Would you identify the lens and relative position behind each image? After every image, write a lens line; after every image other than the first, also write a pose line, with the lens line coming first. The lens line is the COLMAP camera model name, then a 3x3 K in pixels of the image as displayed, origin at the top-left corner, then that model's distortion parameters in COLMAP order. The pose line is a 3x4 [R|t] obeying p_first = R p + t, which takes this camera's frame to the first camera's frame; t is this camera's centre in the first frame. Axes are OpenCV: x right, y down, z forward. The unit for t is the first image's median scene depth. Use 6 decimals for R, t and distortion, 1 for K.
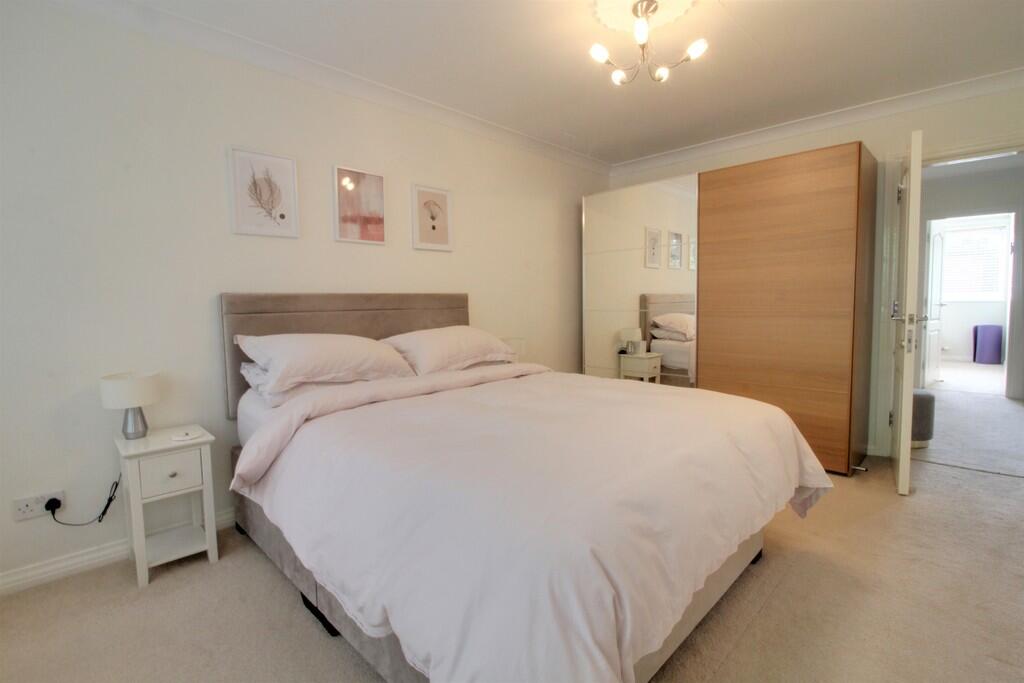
lens RADIAL K [[475.5, 0, 516.1], [0, 475.5, 336.5], [0, 0, 1]] dist [-0.001200, -0.000042]
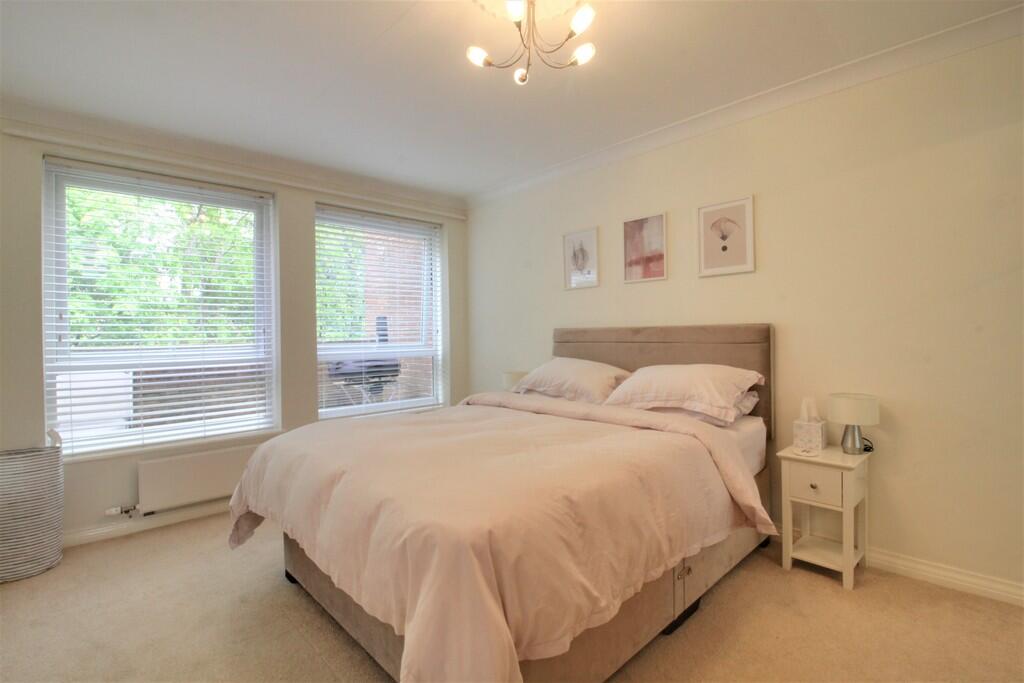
lens RADIAL K [[475.5, 0, 515.9], [0, 475.5, 339.8], [0, 0, 1]] dist [-0.001200, -0.000042]
pose [[-0.040537, 0.026914, -0.998815, 0.782669], [-0.060814, 0.997717, 0.029353, -0.075158], [0.997326, 0.061932, -0.038808, 0.746832]]
